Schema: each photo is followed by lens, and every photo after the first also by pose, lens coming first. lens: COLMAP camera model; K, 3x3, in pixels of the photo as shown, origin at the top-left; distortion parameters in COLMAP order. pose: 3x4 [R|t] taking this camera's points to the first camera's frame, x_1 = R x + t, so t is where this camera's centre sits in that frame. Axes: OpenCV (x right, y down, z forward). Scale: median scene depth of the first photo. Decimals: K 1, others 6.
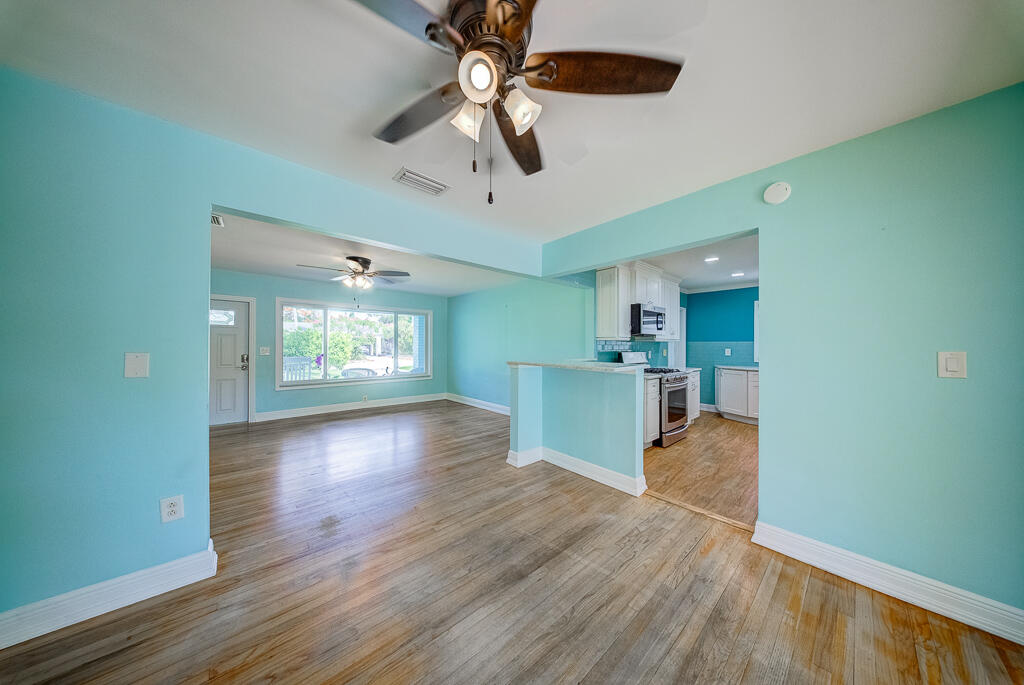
lens RADIAL K [[305.9, 0, 518.0], [0, 305.9, 343.8], [0, 0, 1]] dist [-0.000075, -0.000053]
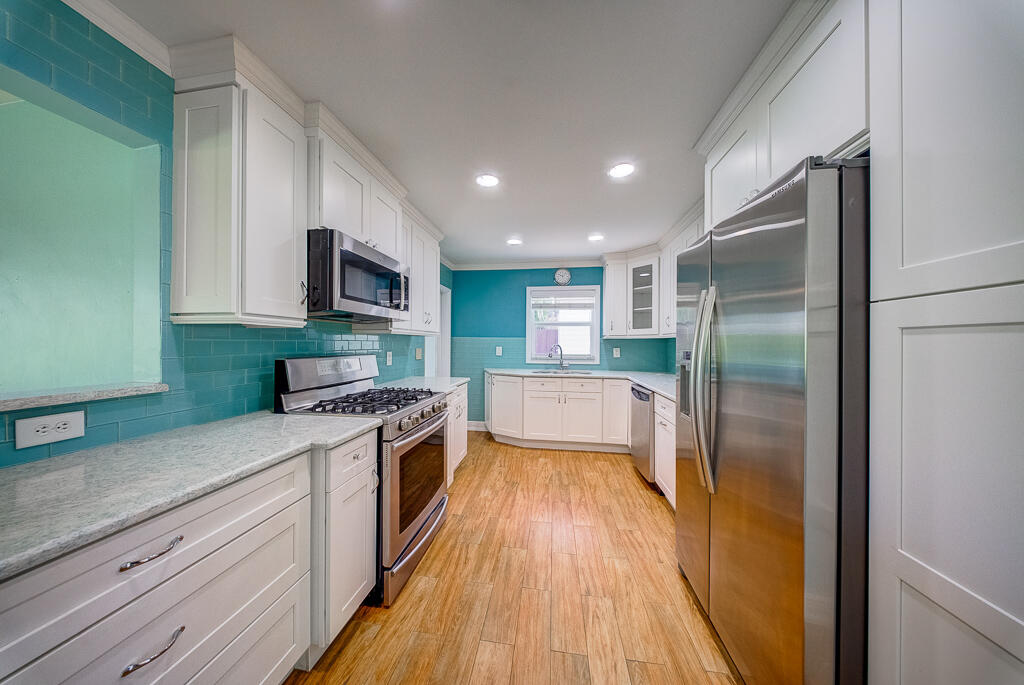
lens RADIAL K [[305.0, 0, 512.7], [0, 305.0, 343.9], [0, 0, 1]] dist [-0.001359, -0.000078]
pose [[0.772626, 0.001542, 0.634859, 0.353299], [-0.008827, 0.999926, 0.008313, 0.003636], [-0.634800, -0.012026, 0.772583, 0.603862]]
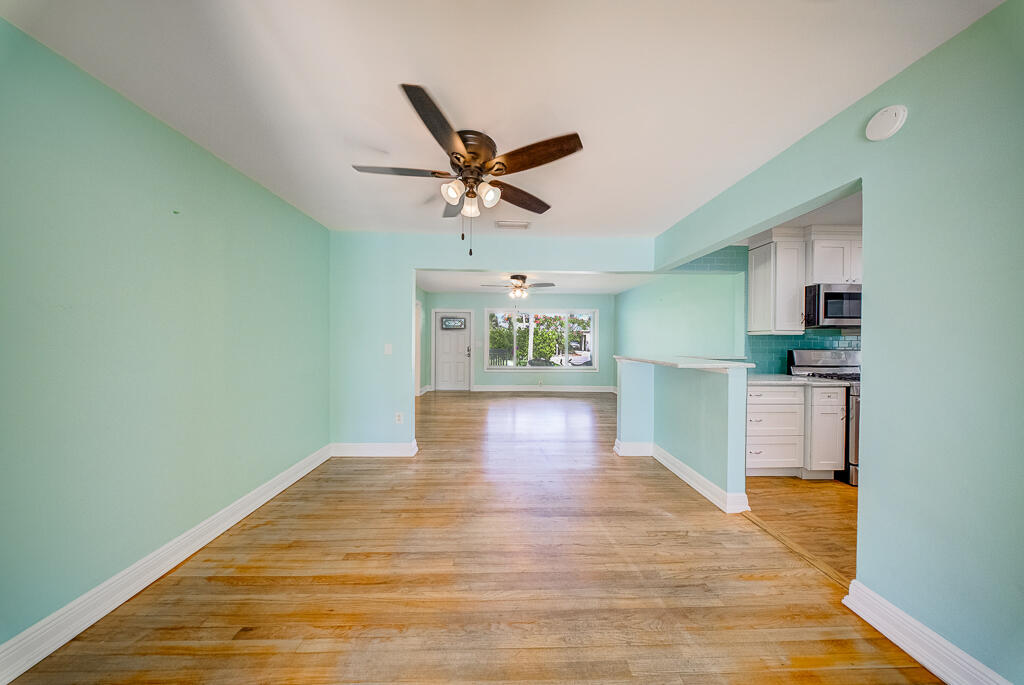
lens RADIAL K [[305.0, 0, 512.7], [0, 305.0, 343.9], [0, 0, 1]] dist [-0.001359, -0.000078]
pose [[0.766872, 0.006174, -0.641771, 0.322901], [0.001893, 0.999928, 0.011882, 0.002221], [0.641798, -0.010326, 0.766805, -0.040271]]
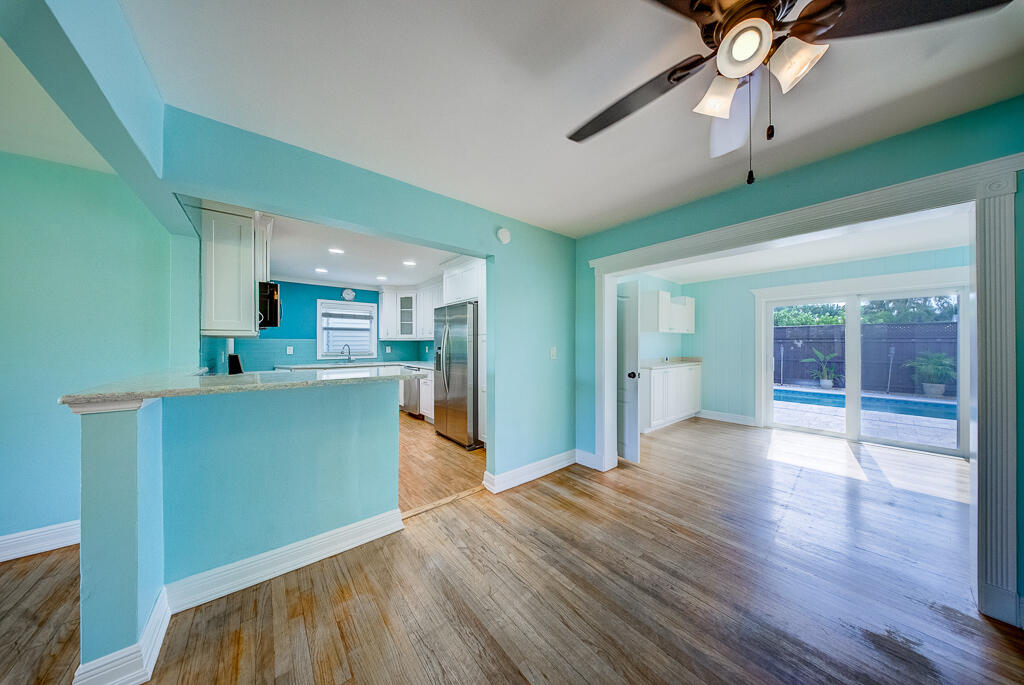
lens RADIAL K [[299.5, 0, 512.0], [0, 299.5, 342.5], [0, 0, 1]] dist [-0.008771, 0.000011]
pose [[0.053742, 0.001905, 0.998553, -0.267168], [-0.007801, 0.999968, -0.001487, -0.000628], [-0.998524, -0.007709, 0.053755, 0.450409]]
